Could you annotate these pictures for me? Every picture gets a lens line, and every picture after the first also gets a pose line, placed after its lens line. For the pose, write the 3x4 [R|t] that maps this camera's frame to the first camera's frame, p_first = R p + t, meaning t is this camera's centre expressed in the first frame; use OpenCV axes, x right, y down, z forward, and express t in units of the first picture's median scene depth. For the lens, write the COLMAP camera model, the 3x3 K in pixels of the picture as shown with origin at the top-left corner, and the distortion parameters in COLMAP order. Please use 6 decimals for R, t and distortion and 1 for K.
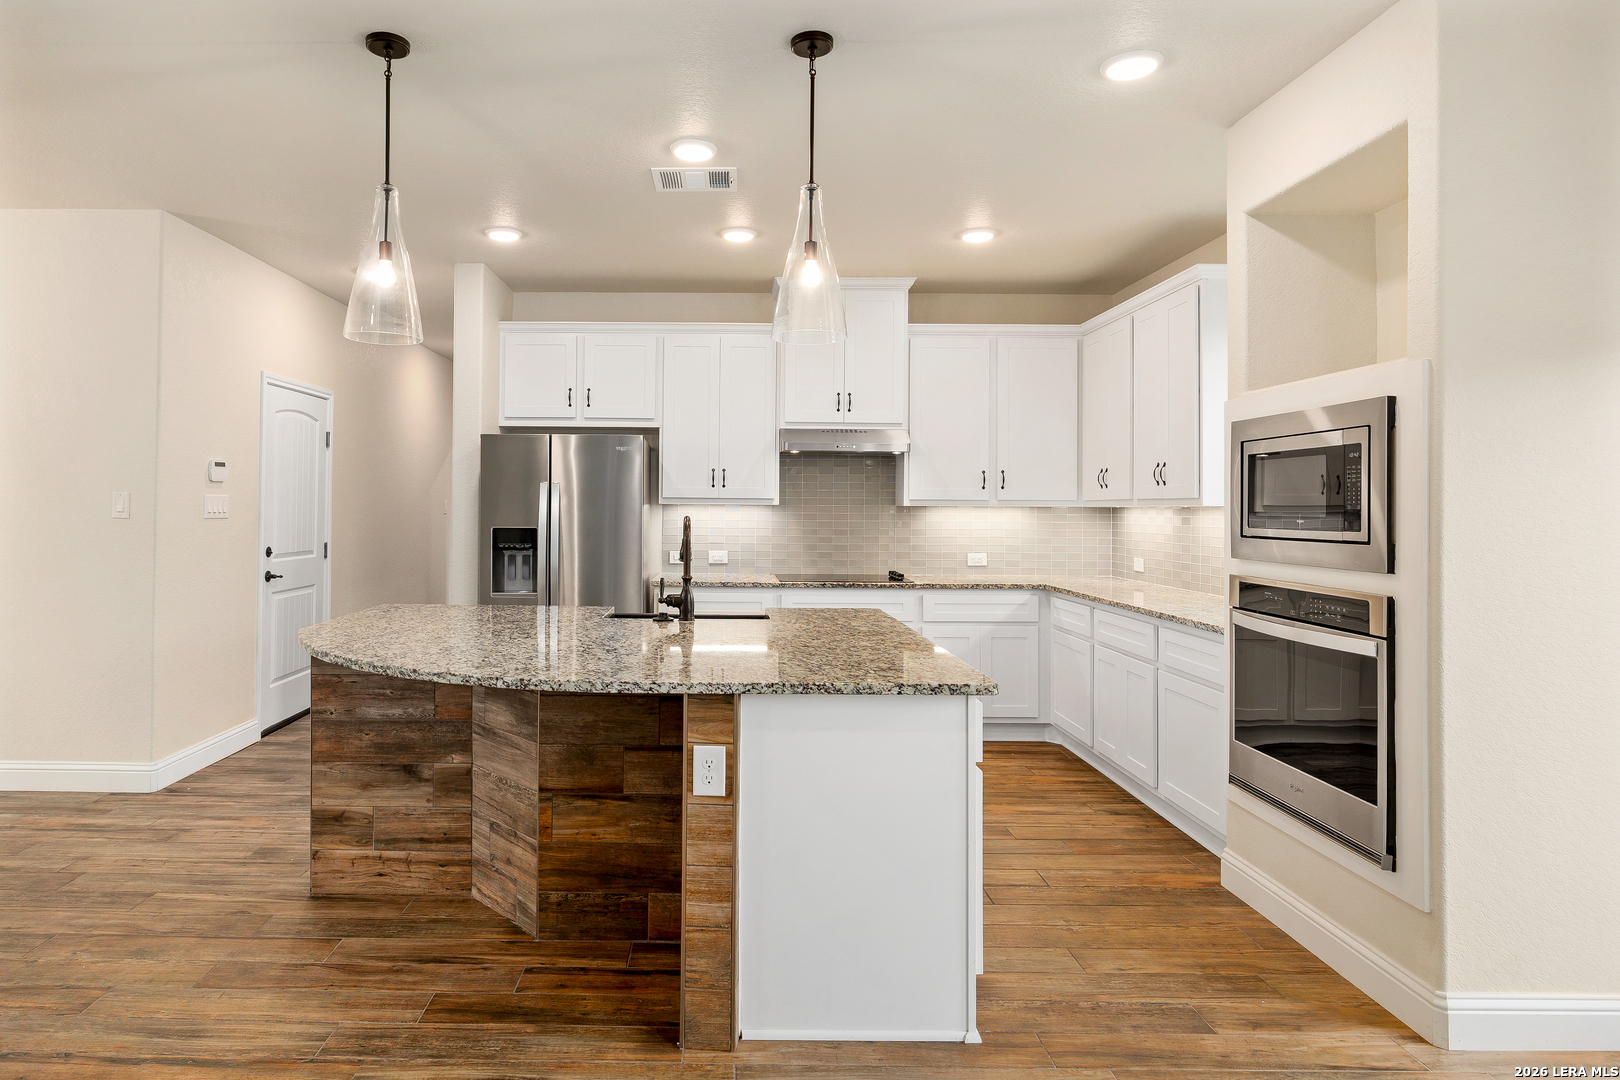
lens RADIAL K [[915.6, 0, 810.3], [0, 915.6, 507.1], [0, 0, 1]] dist [-0.003816, -0.001627]
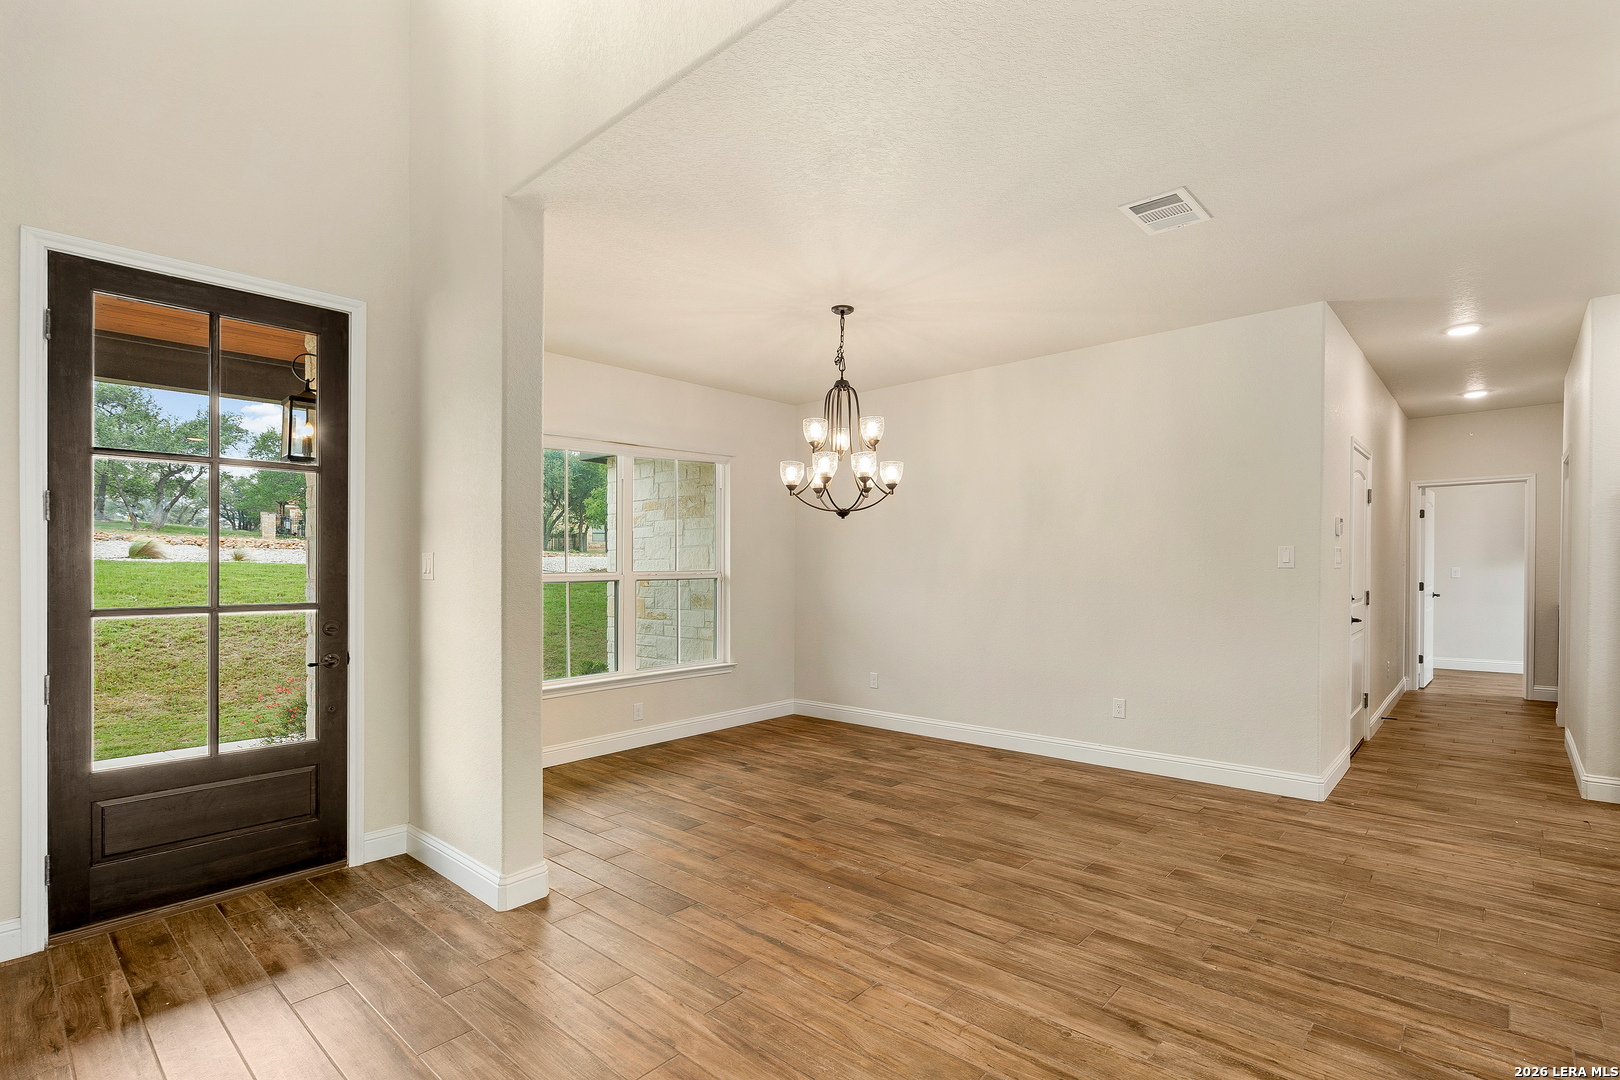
lens RADIAL K [[769.2, 0, 811.1], [0, 769.2, 575.3], [0, 0, 1]] dist [-0.001760, -0.000561]
pose [[0.758743, -0.002399, -0.651386, -0.623070], [0.011619, 0.999884, 0.009852, 0.005229], [0.651286, -0.015043, 0.758683, -0.184501]]
